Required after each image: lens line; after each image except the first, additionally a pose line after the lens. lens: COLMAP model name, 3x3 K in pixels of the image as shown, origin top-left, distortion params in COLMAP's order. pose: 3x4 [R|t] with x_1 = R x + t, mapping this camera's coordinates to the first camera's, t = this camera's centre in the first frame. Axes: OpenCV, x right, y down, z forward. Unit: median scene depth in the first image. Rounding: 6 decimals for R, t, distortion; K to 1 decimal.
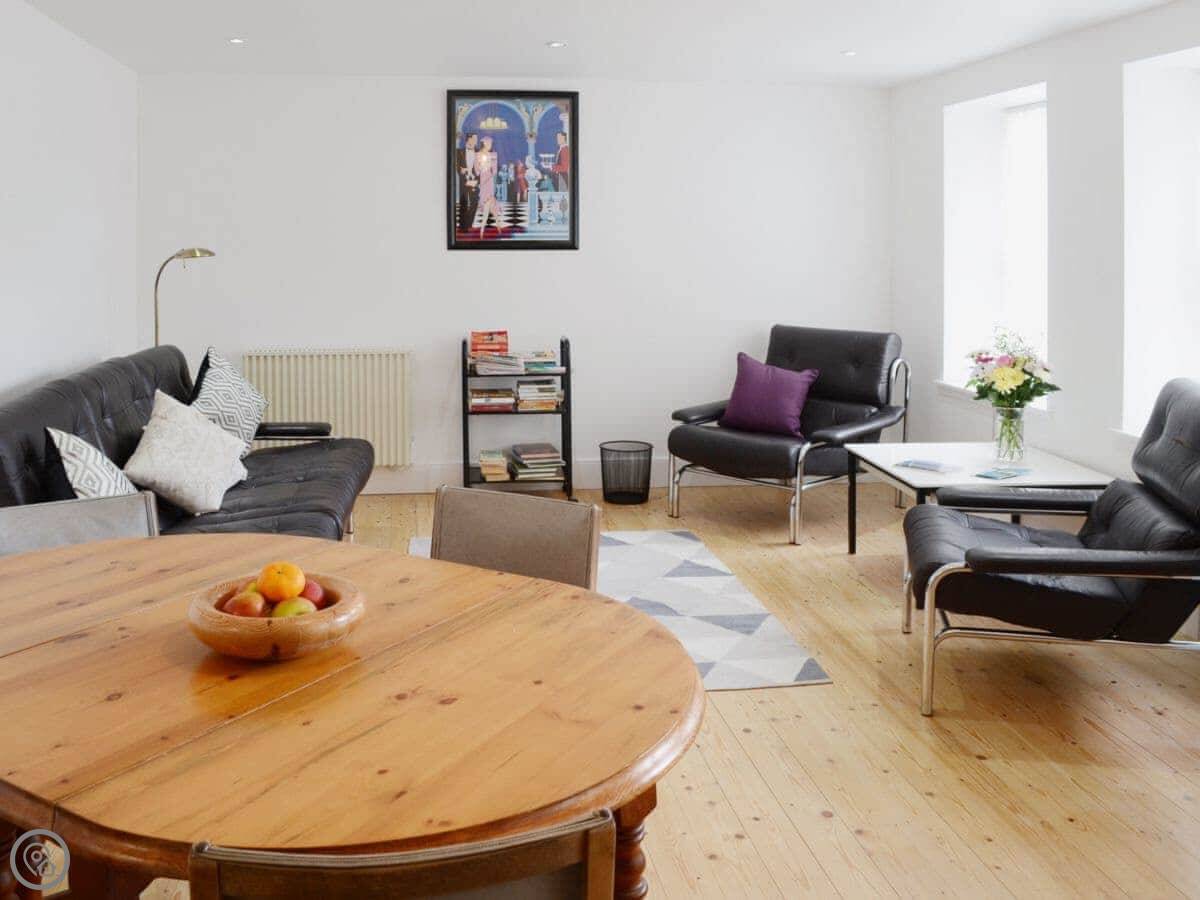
lens RADIAL K [[1235.5, 0, 599.9], [0, 1235.5, 288.9], [0, 0, 1]] dist [-0.040879, 0.020952]
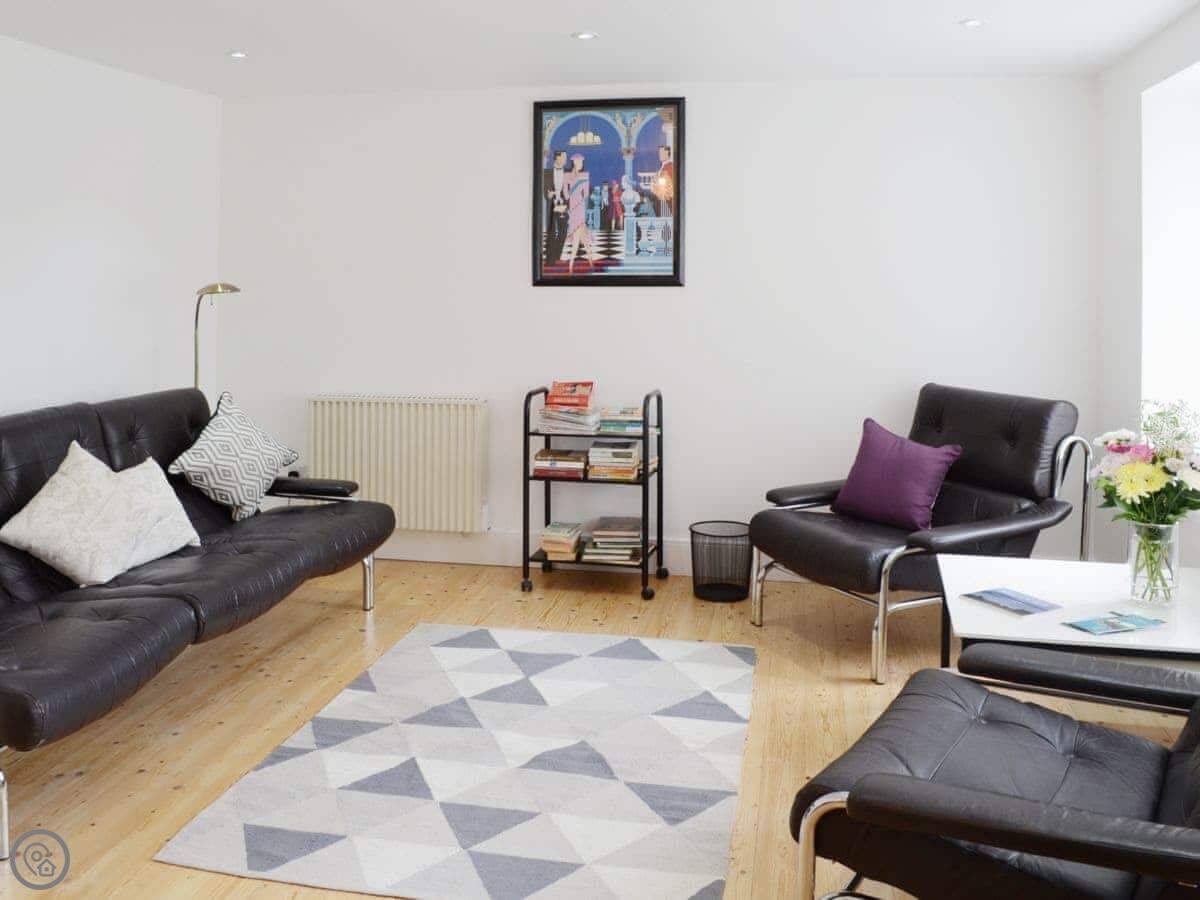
lens RADIAL K [[1235.5, 0, 599.9], [0, 1235.5, 288.9], [0, 0, 1]] dist [-0.040879, 0.020952]
pose [[0.938568, 0.004285, -0.345068, 0.220198], [-0.013736, 0.999594, -0.024950, -0.008590], [0.344821, 0.028157, 0.938246, 0.203376]]
